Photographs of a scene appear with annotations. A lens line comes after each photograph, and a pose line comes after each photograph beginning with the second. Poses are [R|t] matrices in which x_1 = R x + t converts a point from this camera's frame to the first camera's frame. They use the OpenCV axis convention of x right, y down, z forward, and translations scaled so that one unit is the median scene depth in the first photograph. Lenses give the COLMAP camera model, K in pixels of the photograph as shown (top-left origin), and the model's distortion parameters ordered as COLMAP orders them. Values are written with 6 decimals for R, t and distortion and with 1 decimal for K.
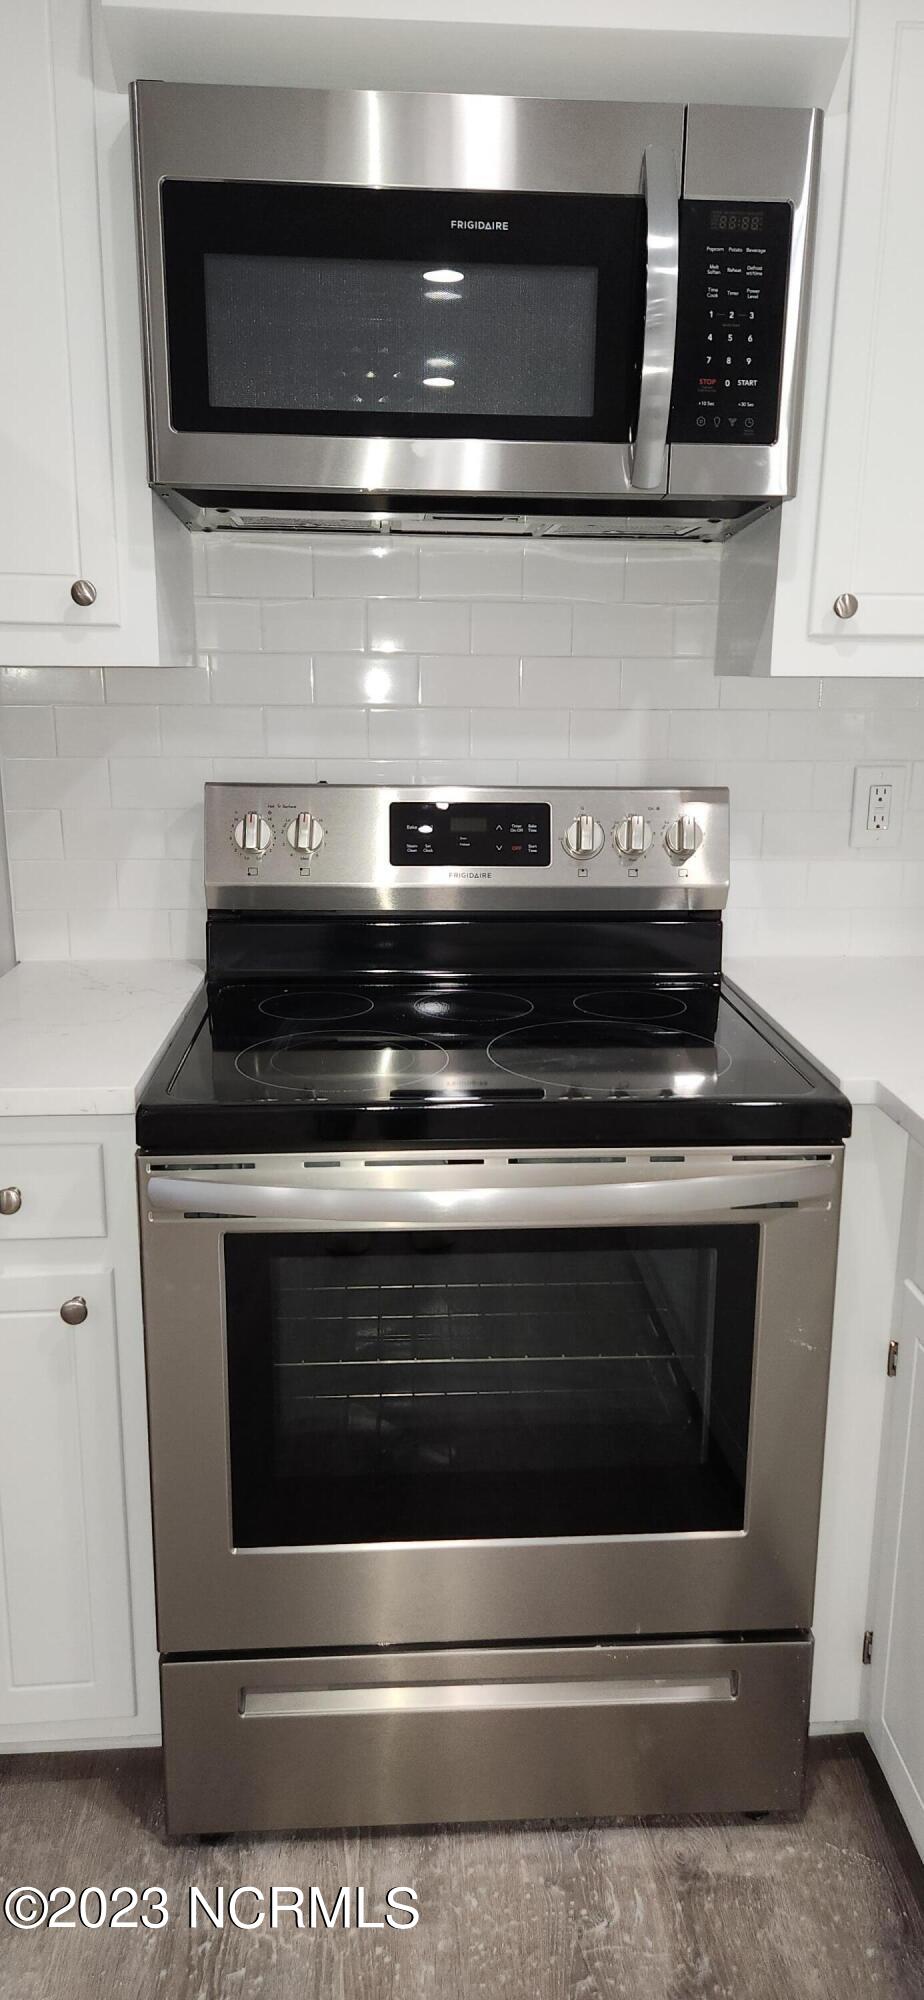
lens RADIAL K [[1341.5, 0, 467.9], [0, 1341.5, 1003.1], [0, 0, 1]] dist [0.029170, -0.003485]
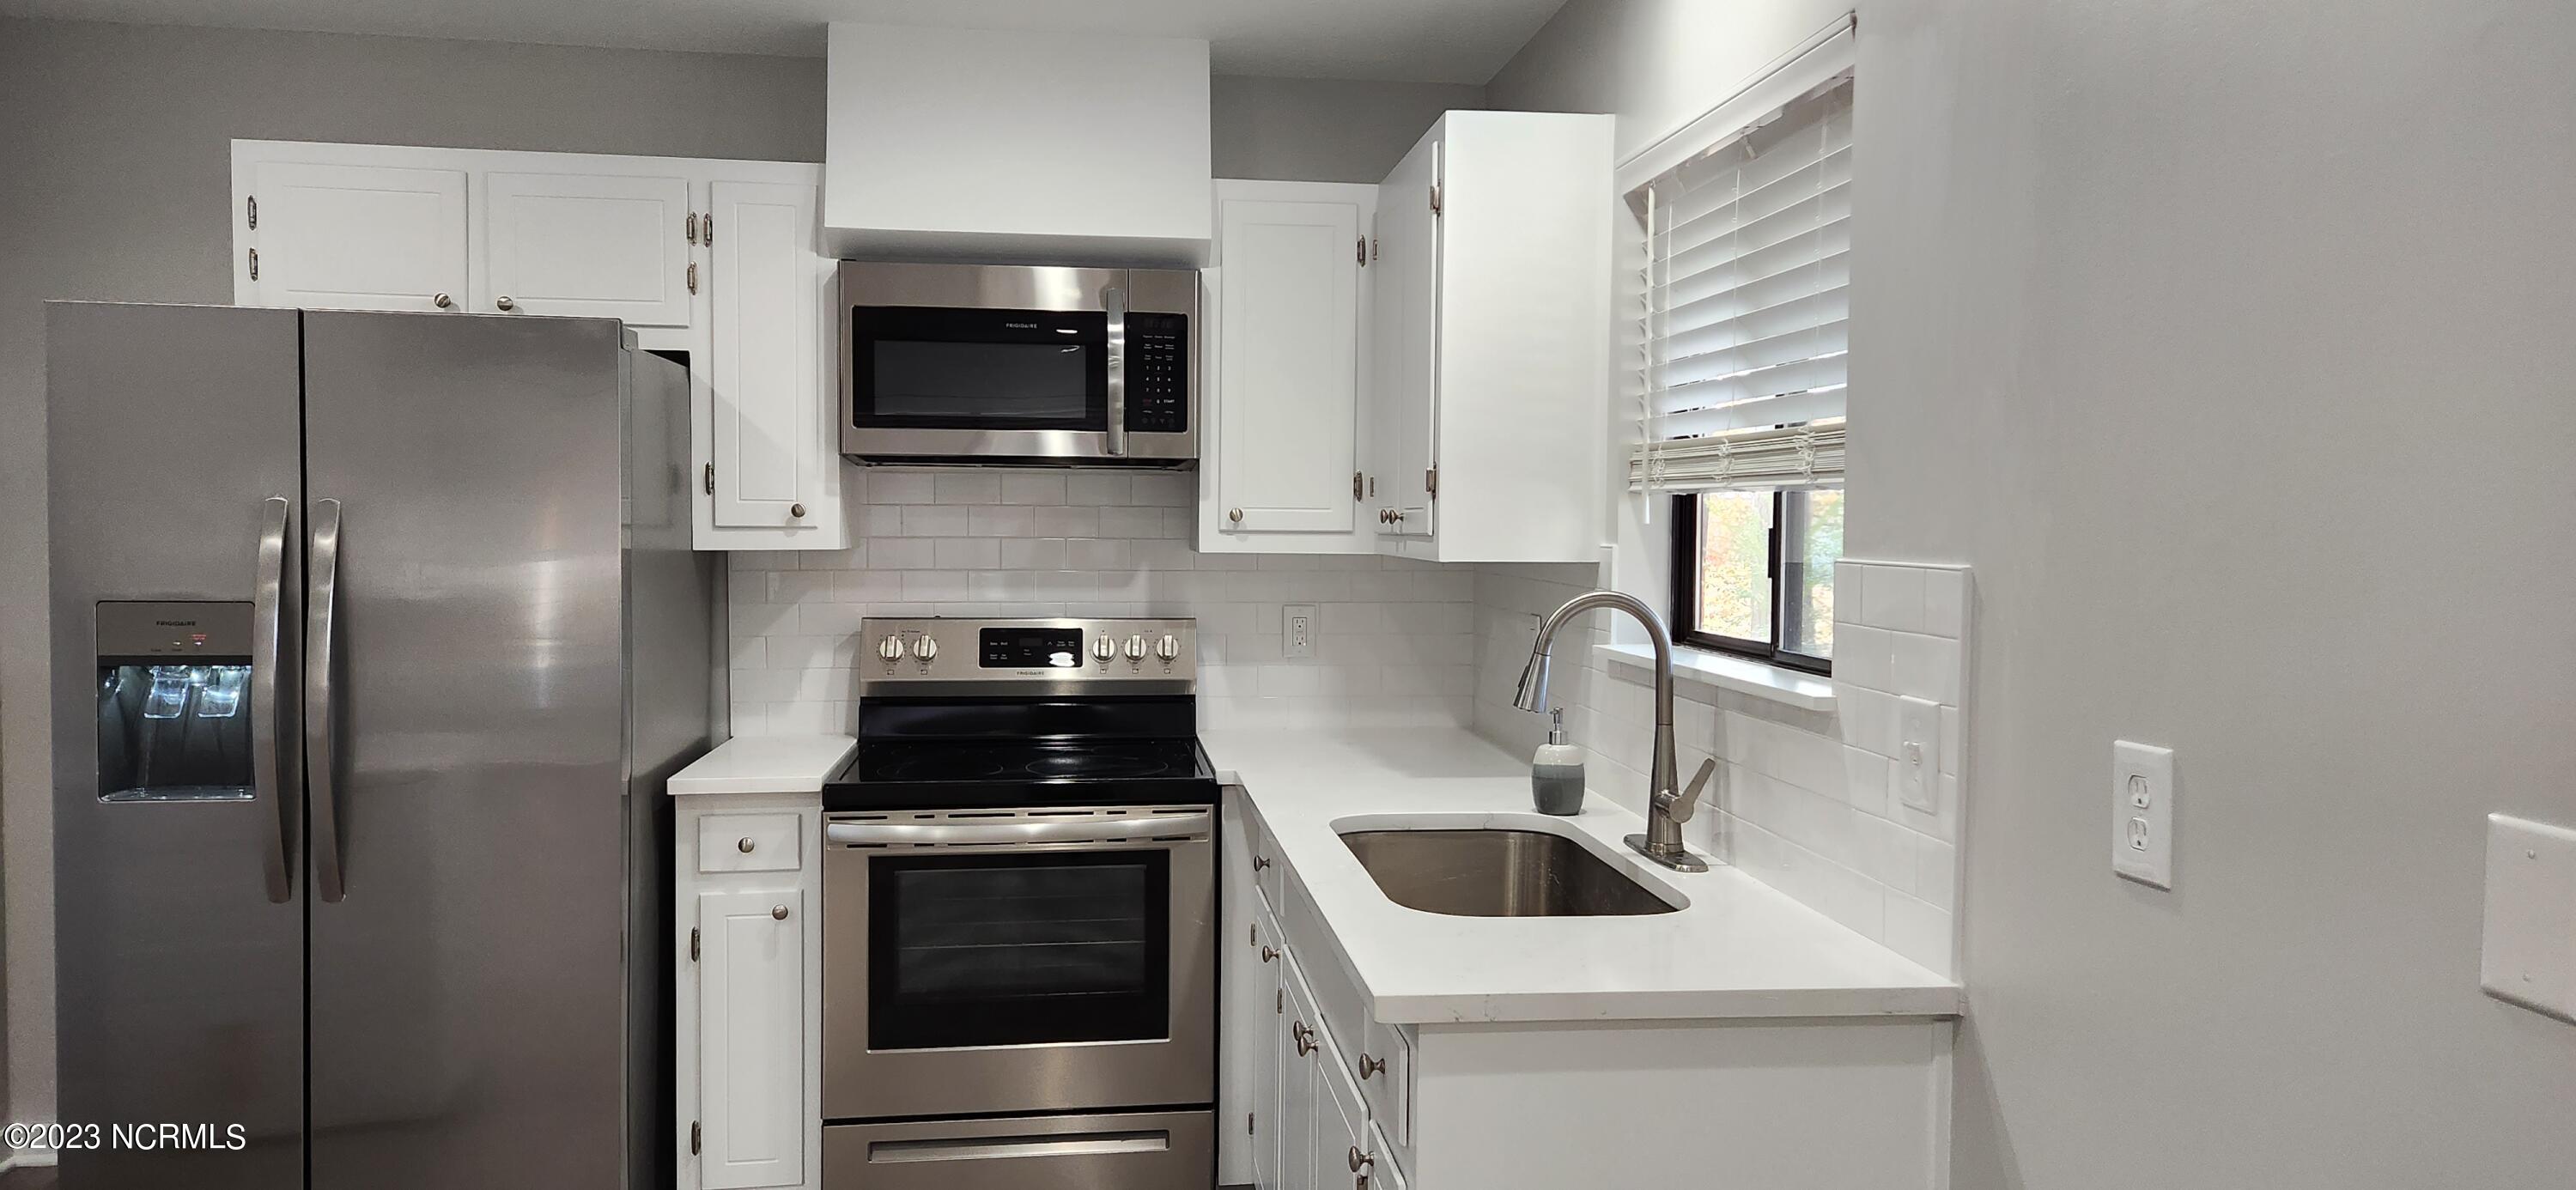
lens RADIAL K [[1727.8, 0, 1289.3], [0, 1727.8, 587.6], [0, 0, 1]] dist [0.029170, -0.003485]
pose [[0.997791, -0.004178, 0.066304, 0.213331], [0.016788, 0.981489, -0.190782, 0.247964], [-0.064279, 0.191474, 0.979391, -1.287765]]
